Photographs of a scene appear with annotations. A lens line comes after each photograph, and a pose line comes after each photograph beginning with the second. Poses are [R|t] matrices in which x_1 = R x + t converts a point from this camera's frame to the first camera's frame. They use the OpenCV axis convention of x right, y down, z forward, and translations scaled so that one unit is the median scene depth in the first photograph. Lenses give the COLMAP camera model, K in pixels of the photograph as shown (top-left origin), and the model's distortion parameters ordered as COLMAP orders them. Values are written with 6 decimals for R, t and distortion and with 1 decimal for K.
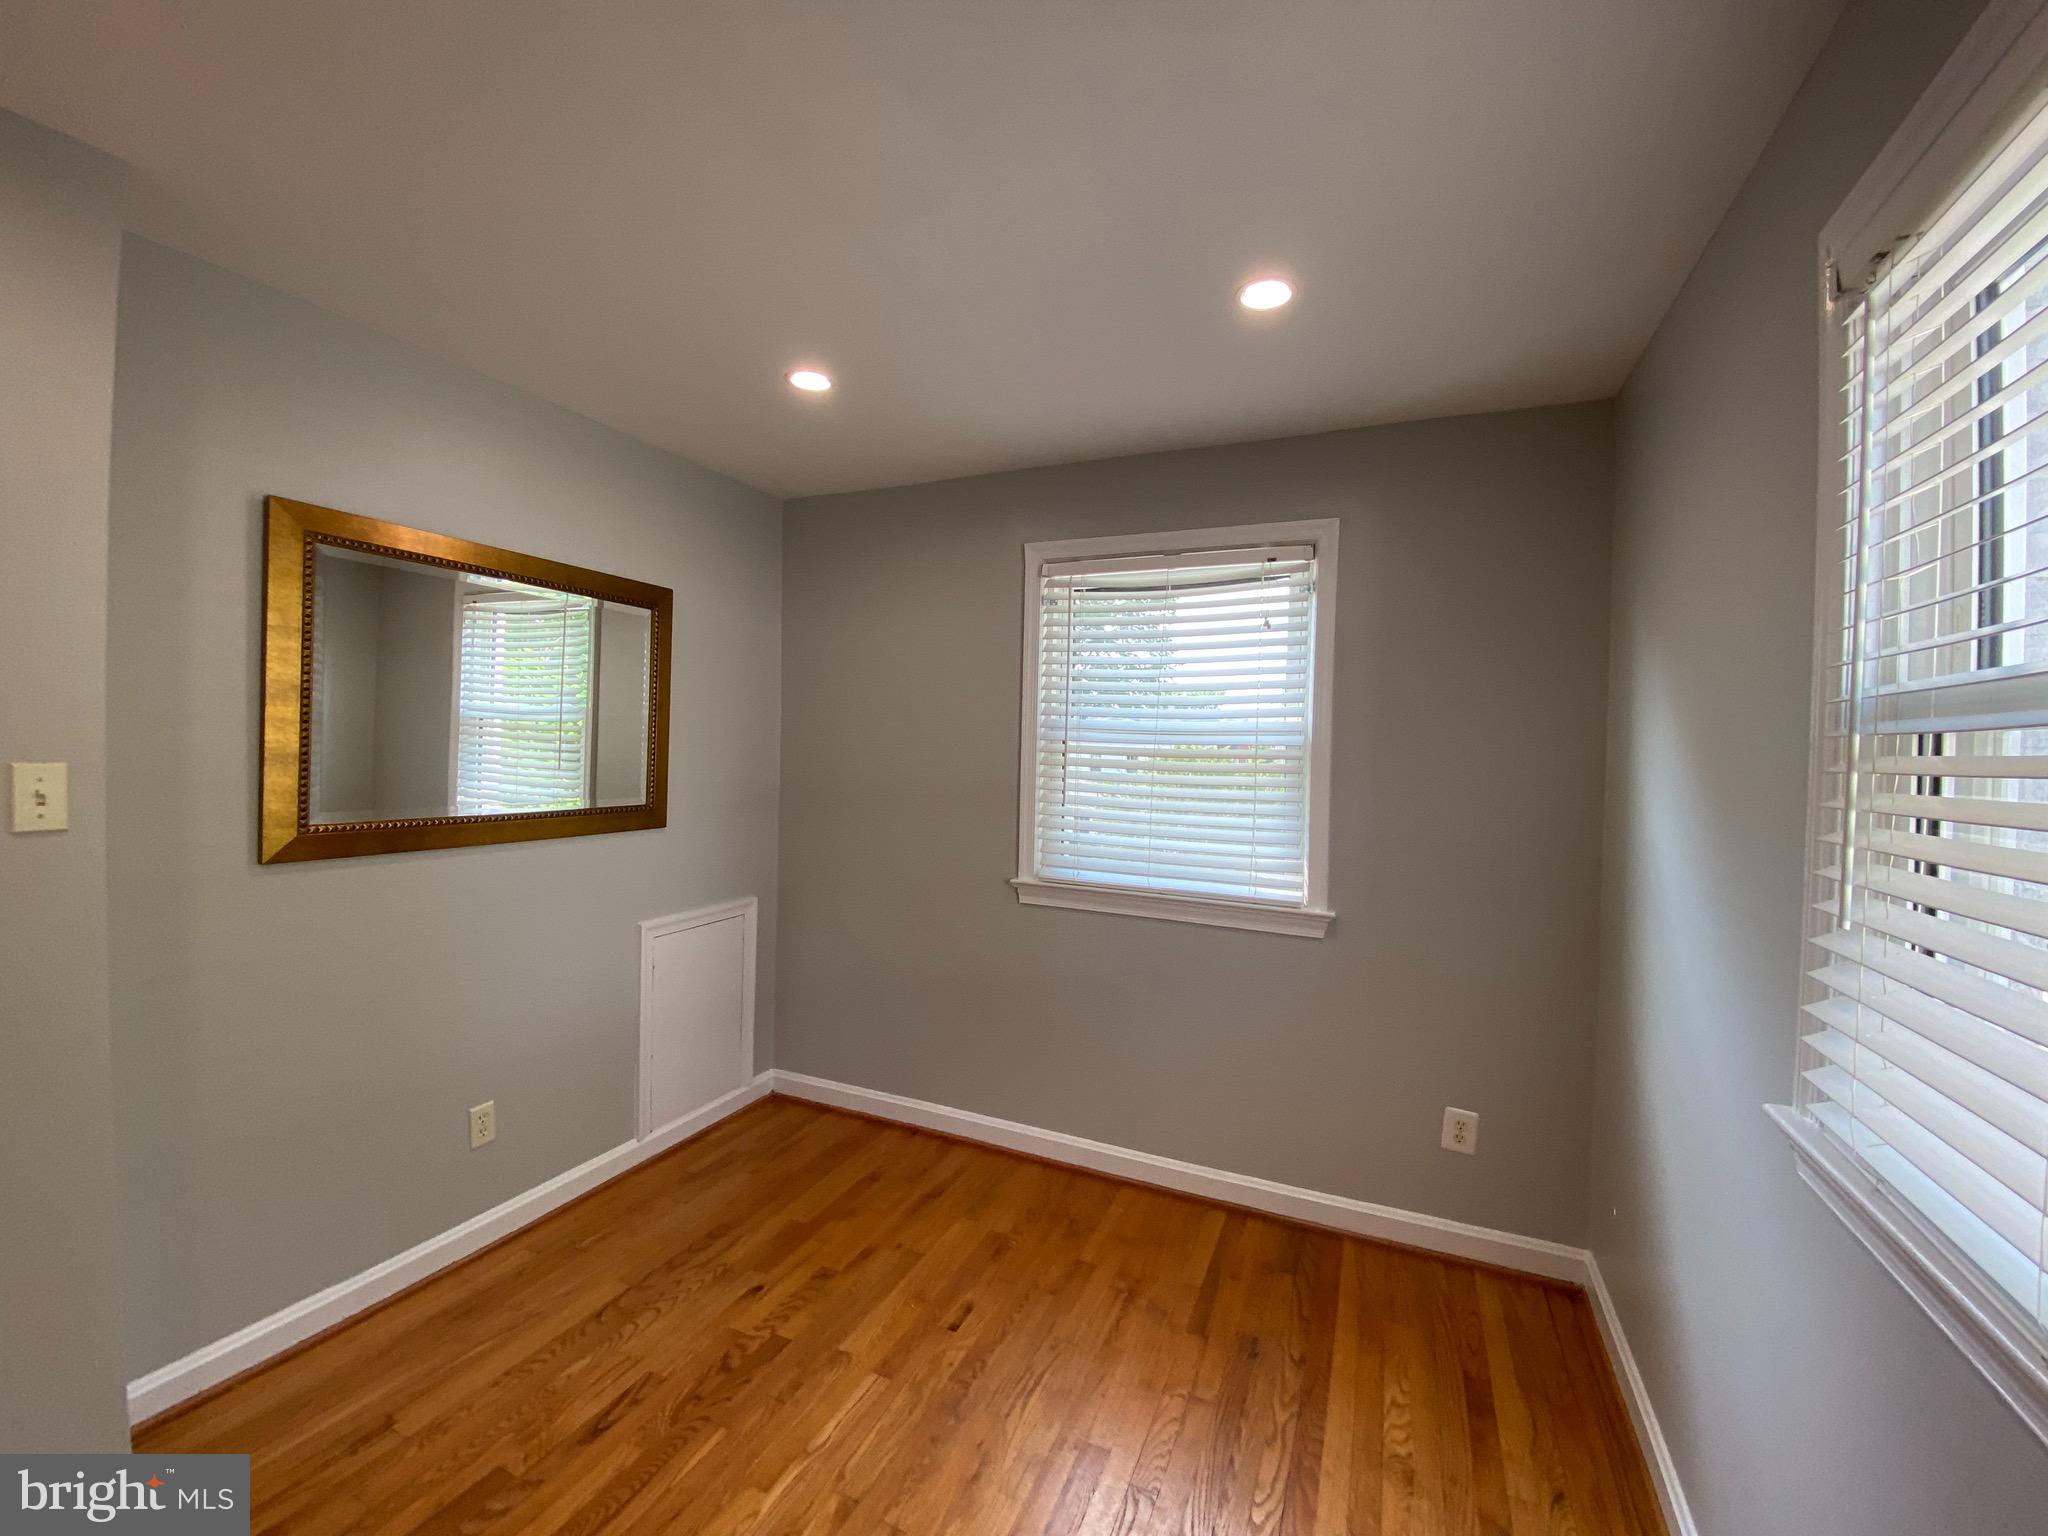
lens RADIAL K [[829.9, 0, 1004.7], [0, 829.9, 761.9], [0, 0, 1]] dist [0.006446, -0.014578]
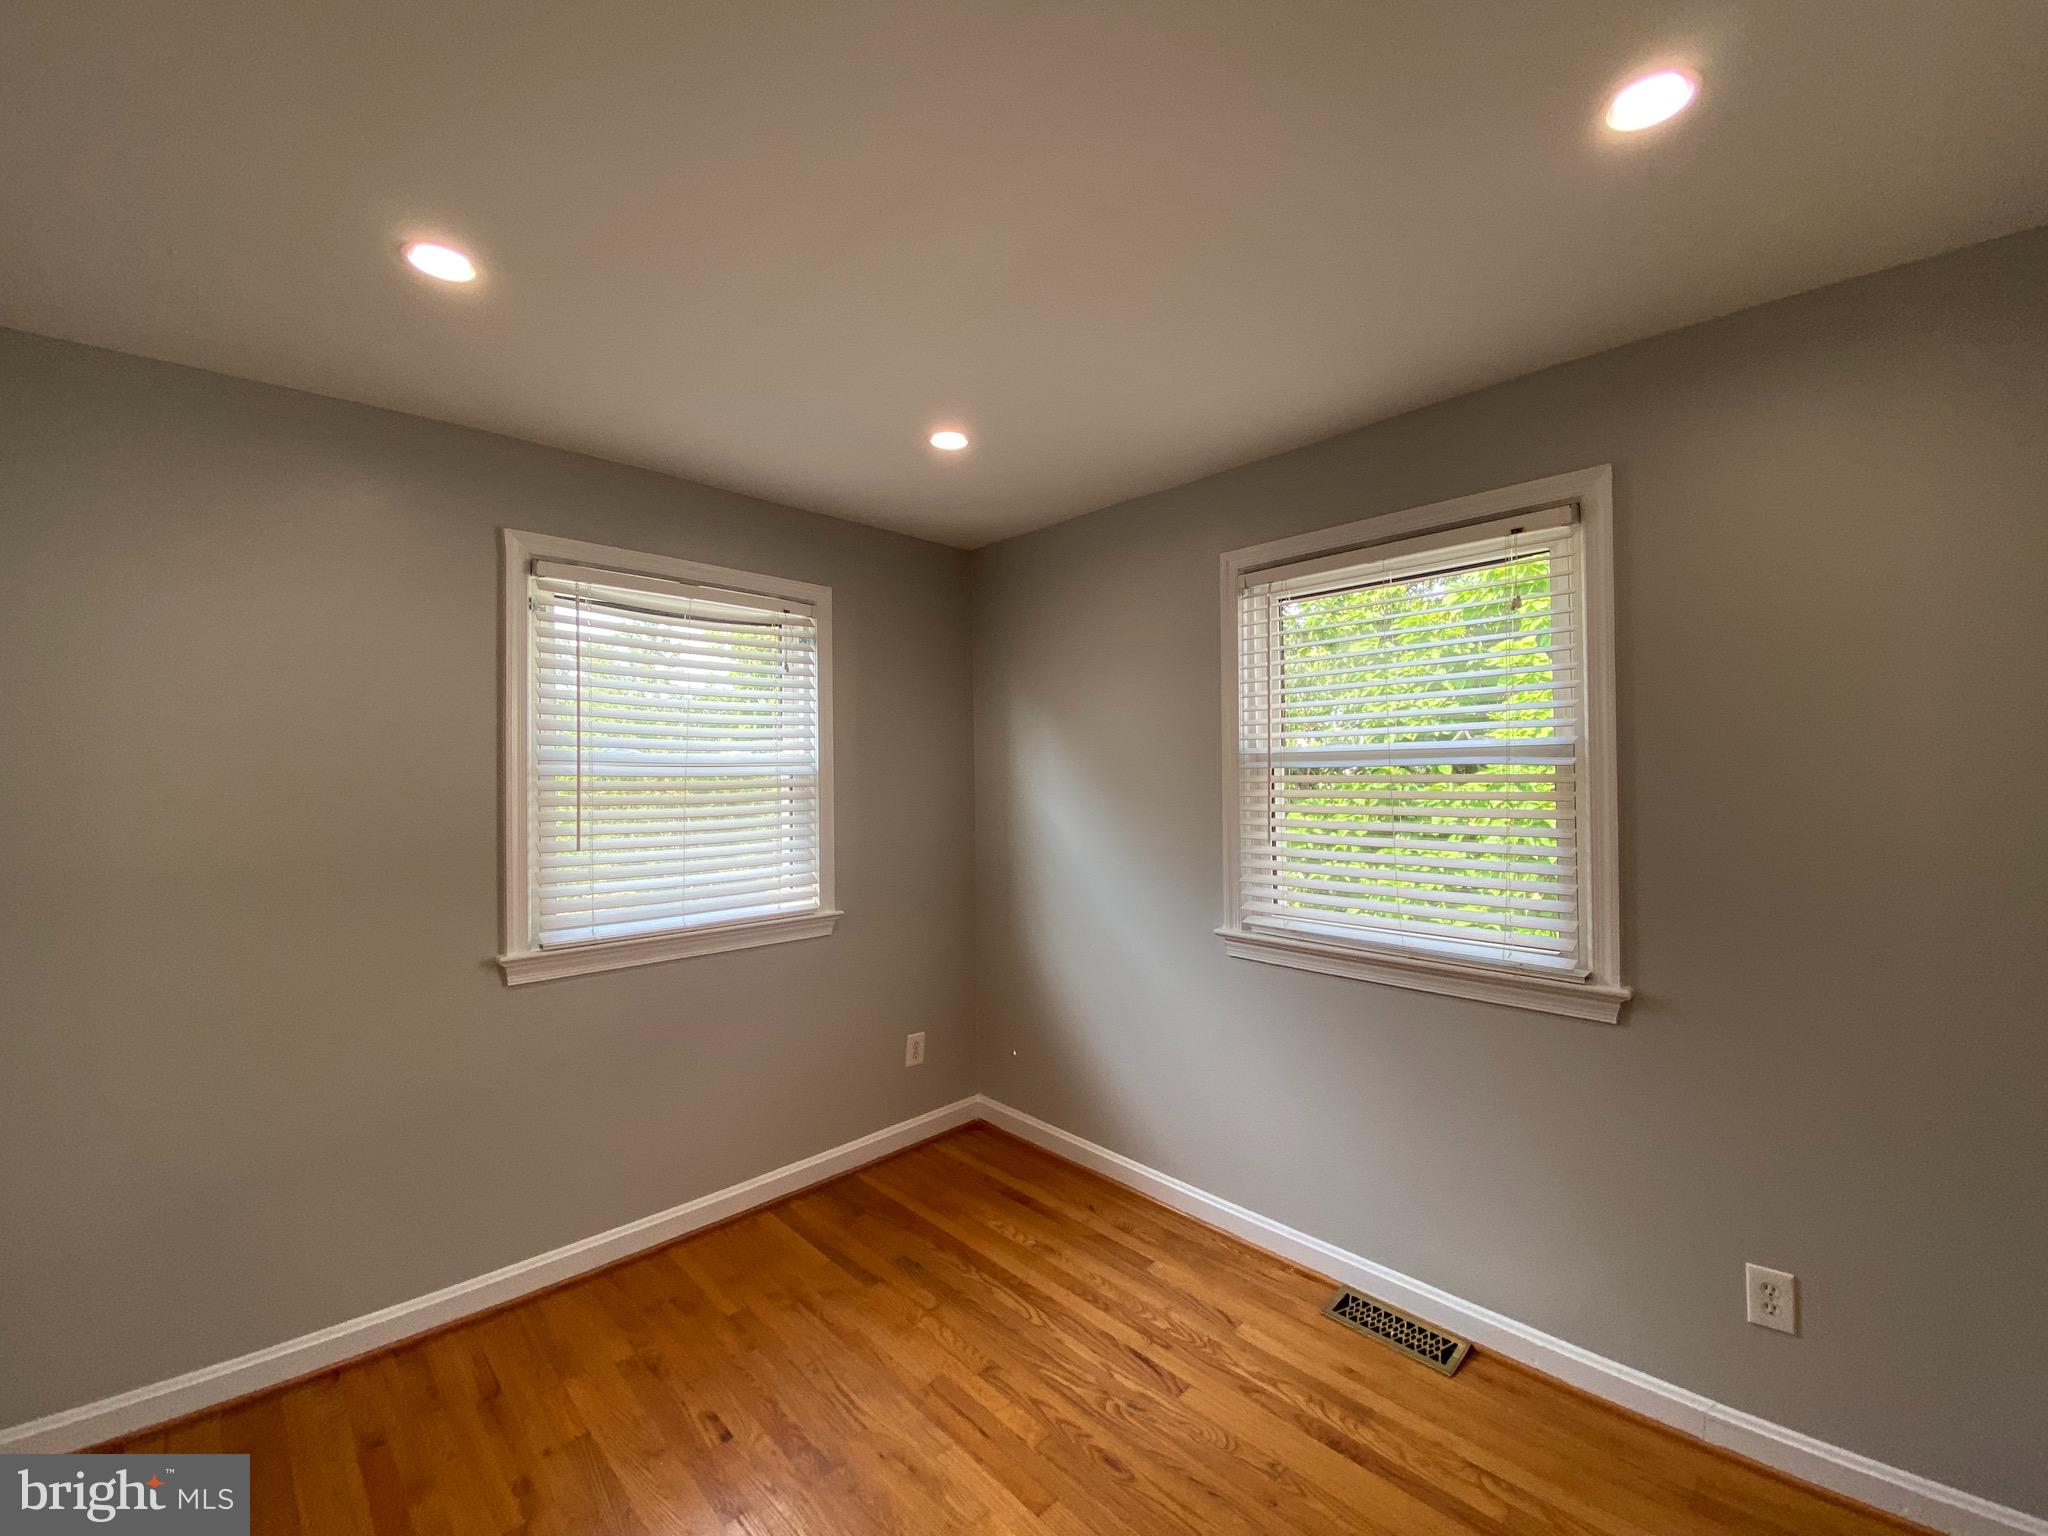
lens RADIAL K [[829.9, 0, 1040.2], [0, 829.9, 758.9], [0, 0, 1]] dist [0.006446, -0.014578]
pose [[0.372954, -0.020388, 0.927626, -0.618994], [0.038587, 0.999234, 0.006448, -0.036980], [-0.927047, 0.033390, 0.373455, 0.268380]]
